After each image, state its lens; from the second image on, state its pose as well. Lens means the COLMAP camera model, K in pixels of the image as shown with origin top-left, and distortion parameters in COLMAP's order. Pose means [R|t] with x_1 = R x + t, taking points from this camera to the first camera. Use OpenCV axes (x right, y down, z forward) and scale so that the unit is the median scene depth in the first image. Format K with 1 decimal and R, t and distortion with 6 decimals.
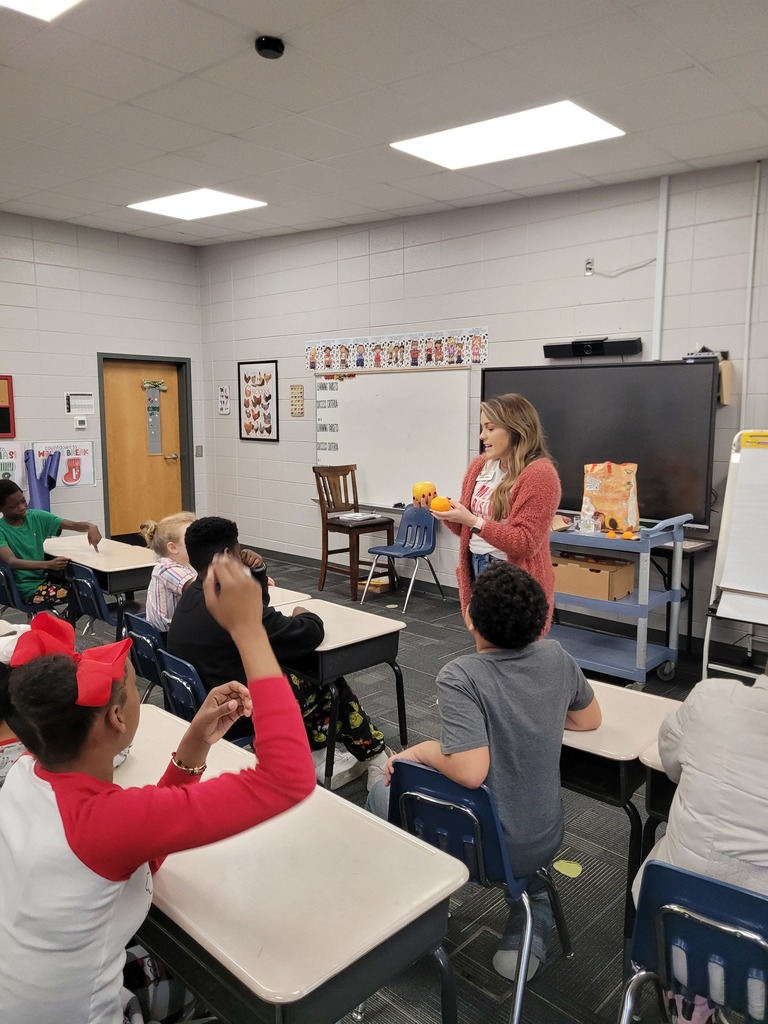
lens RADIAL K [[766.4, 0, 384.0], [0, 766.4, 512.0], [0, 0, 1]] dist [0.023887, -0.041946]
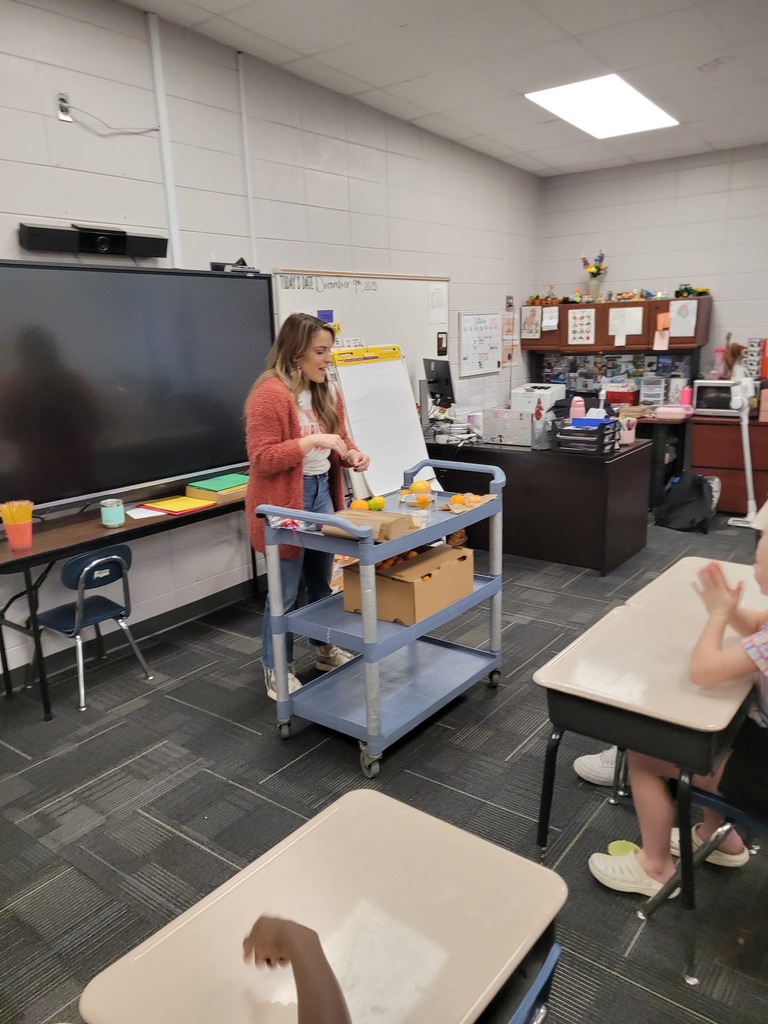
lens RADIAL K [[766.4, 0, 384.0], [0, 766.4, 512.0], [0, 0, 1]] dist [0.023887, -0.041946]
pose [[-0.118403, -0.250794, 0.960772, -0.457577], [0.140264, 0.953652, 0.266221, -0.132940], [-0.983009, 0.166283, -0.077738, 0.851084]]
